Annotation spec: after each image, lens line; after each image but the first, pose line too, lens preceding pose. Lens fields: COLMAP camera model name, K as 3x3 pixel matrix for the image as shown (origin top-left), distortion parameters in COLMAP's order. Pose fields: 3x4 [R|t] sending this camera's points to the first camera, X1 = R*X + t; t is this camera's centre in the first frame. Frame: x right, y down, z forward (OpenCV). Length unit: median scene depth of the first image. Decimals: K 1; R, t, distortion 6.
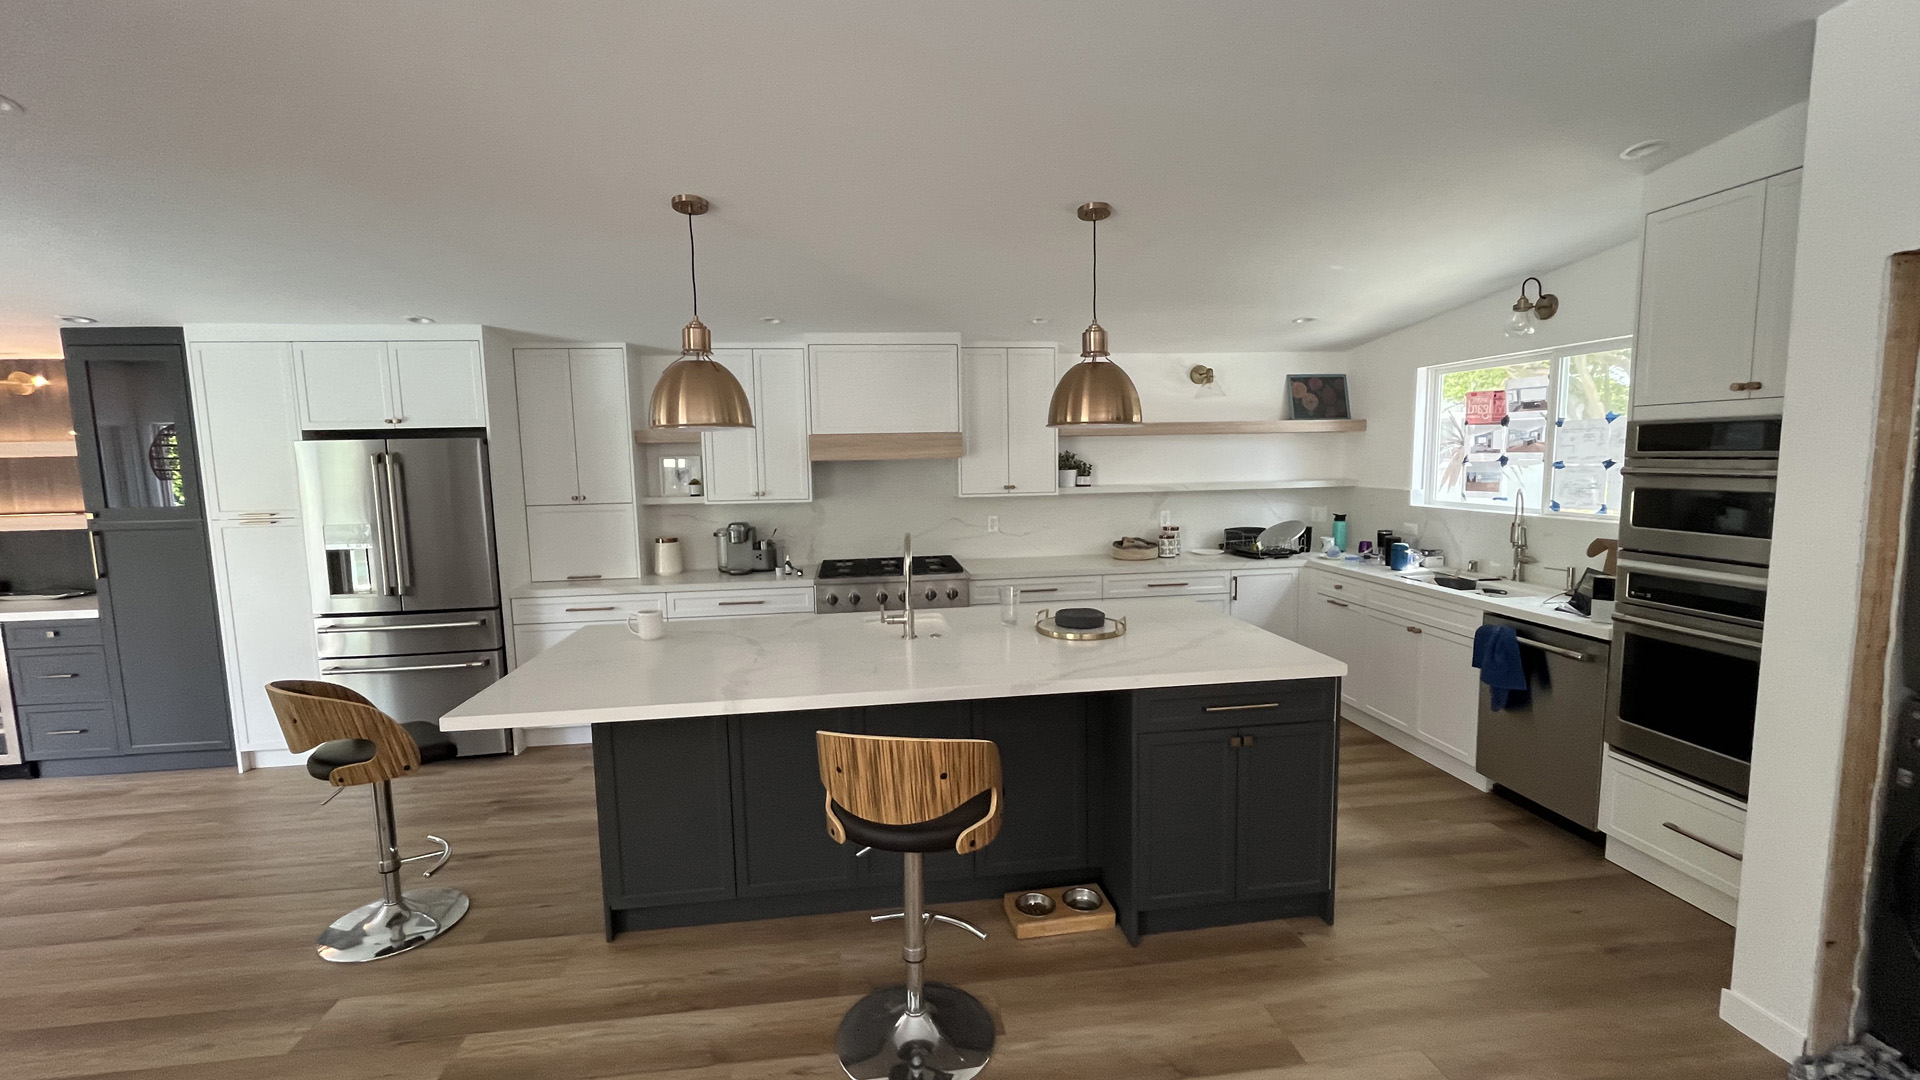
lens RADIAL K [[804.0, 0, 960.8], [0, 804.0, 537.2], [0, 0, 1]] dist [-0.000682, -0.000018]
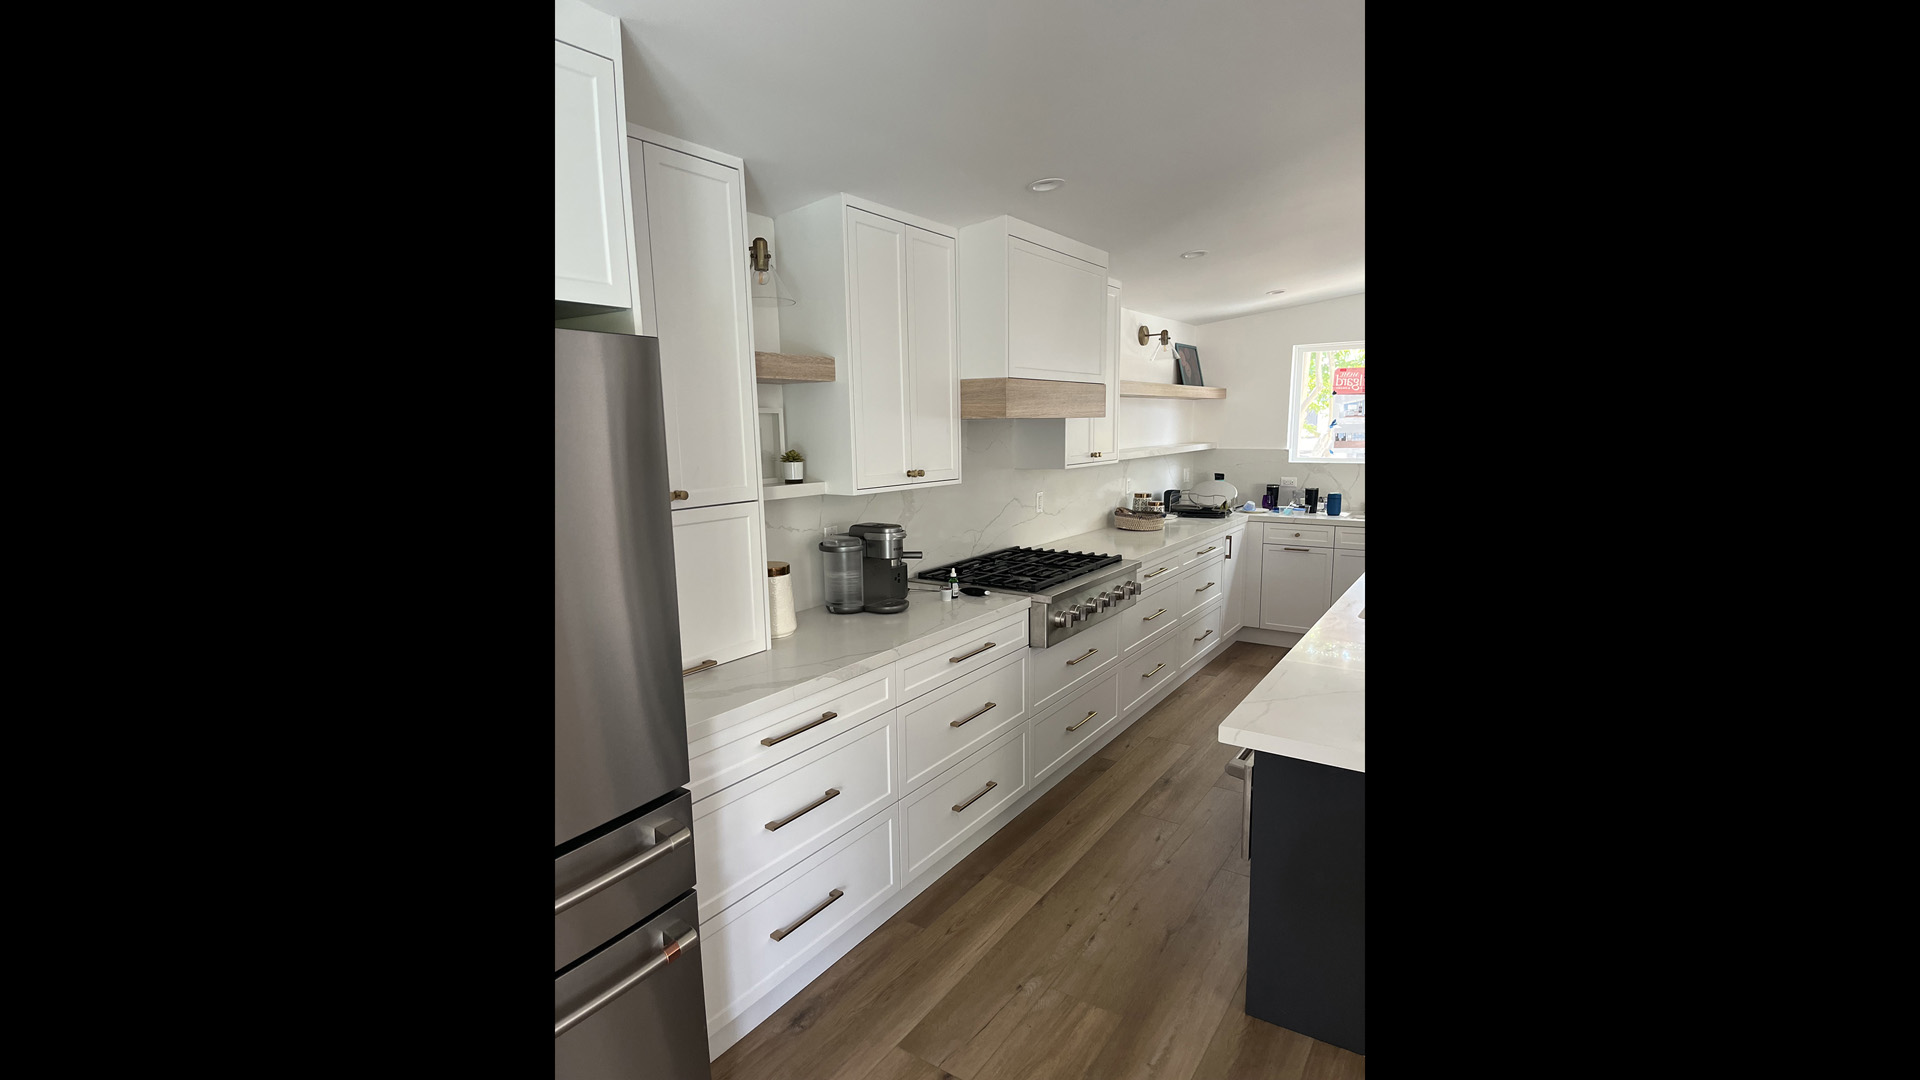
lens RADIAL K [[821.9, 0, 960.9], [0, 821.9, 545.4], [0, 0, 1]] dist [-0.000159, -0.000004]
pose [[0.658774, -0.102445, 0.745333, -0.704739], [0.085017, 0.994477, 0.061546, -0.034825], [-0.747522, 0.022820, 0.663845, 0.581215]]
